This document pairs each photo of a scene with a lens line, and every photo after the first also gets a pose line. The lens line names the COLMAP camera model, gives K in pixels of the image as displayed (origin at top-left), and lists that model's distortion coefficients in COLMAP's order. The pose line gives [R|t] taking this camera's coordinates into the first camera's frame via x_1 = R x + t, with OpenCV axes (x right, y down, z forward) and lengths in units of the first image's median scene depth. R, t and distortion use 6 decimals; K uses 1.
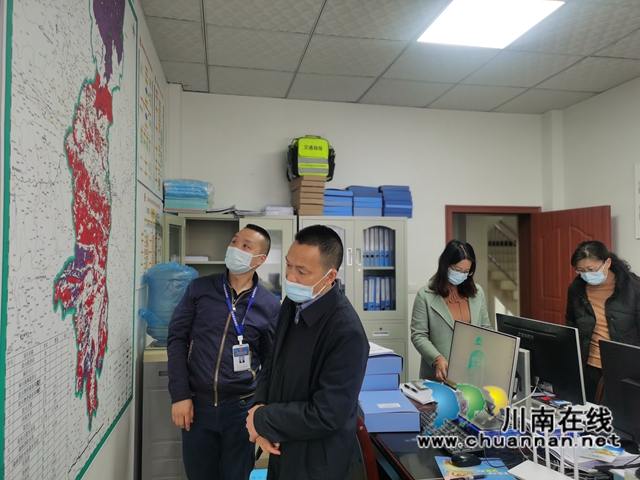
lens RADIAL K [[488.1, 0, 320.0], [0, 488.1, 240.0], [0, 0, 1]] dist [0.069498, -0.061797]
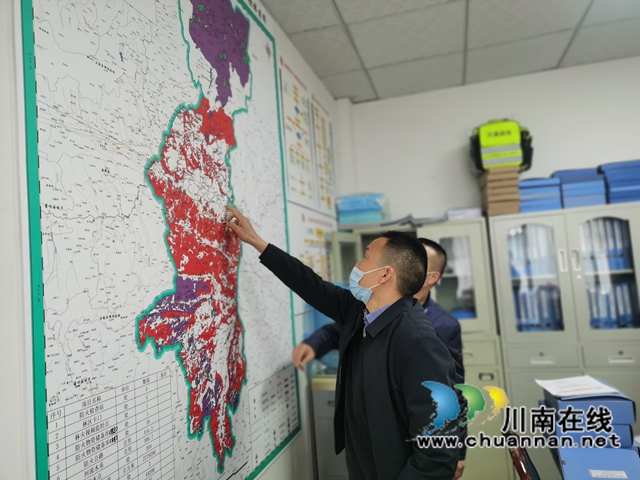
lens RADIAL K [[488.1, 0, 320.0], [0, 488.1, 240.0], [0, 0, 1]] dist [0.069498, -0.061797]
pose [[0.888044, -0.099540, -0.448853, 0.135584], [0.088713, 0.995034, -0.045148, 0.004563], [0.451118, 0.000274, 0.892464, 0.203516]]
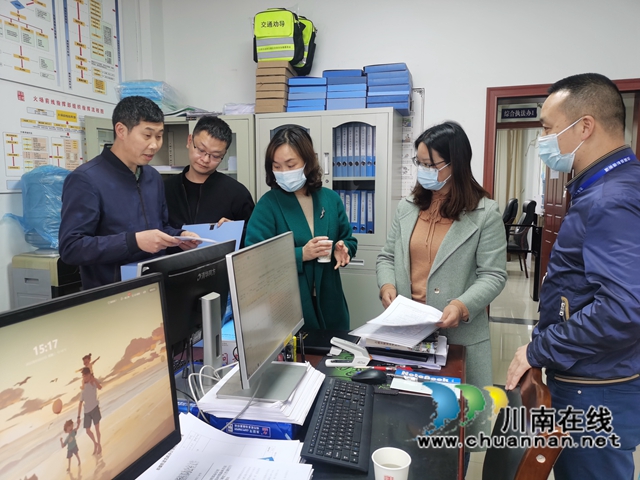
lens RADIAL K [[488.1, 0, 320.0], [0, 488.1, 240.0], [0, 0, 1]] dist [0.069498, -0.061797]
pose [[0.869575, 0.059106, -0.490250, 0.845362], [0.013259, 0.989658, 0.142835, 0.078923], [0.493622, -0.130706, 0.859798, 0.559949]]
